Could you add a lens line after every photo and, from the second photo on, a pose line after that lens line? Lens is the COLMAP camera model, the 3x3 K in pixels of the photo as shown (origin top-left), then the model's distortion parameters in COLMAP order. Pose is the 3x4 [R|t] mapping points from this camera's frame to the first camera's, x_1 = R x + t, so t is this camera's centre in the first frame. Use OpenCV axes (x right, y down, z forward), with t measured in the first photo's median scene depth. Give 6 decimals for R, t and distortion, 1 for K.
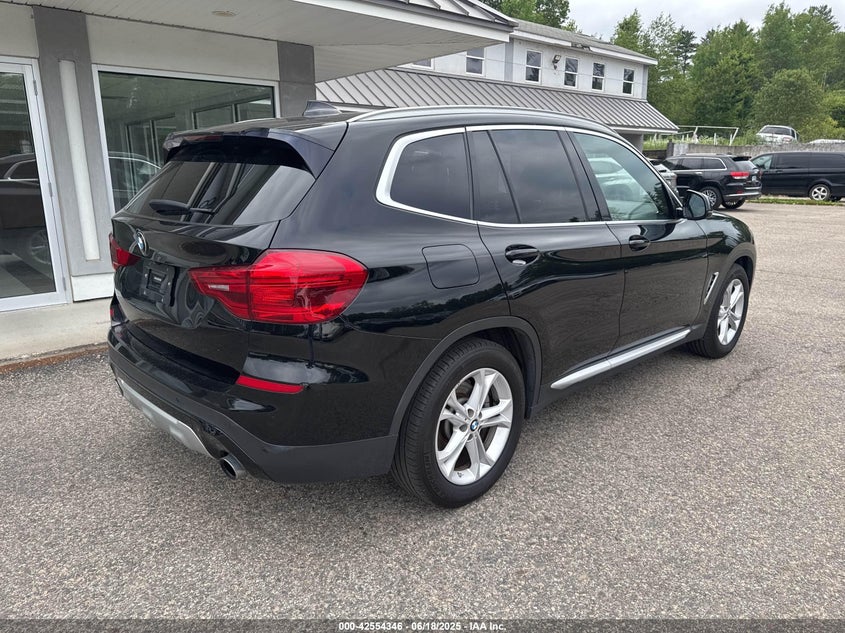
lens RADIAL K [[627.4, 0, 422.5], [0, 627.4, 316.5], [0, 0, 1]] dist [0.003694, -0.001000]
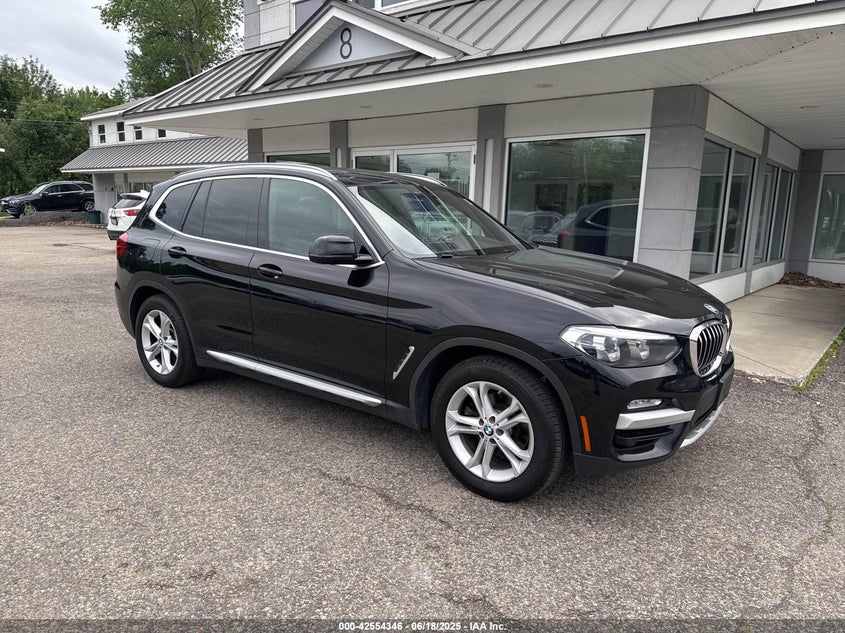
lens RADIAL K [[627.4, 0, 422.5], [0, 627.4, 316.5], [0, 0, 1]] dist [0.003694, -0.001000]
pose [[0.113036, 0.172692, -0.978468, 1.247146], [-0.251104, 0.957778, 0.140032, -0.219610], [0.961337, 0.229869, 0.151627, 0.922476]]
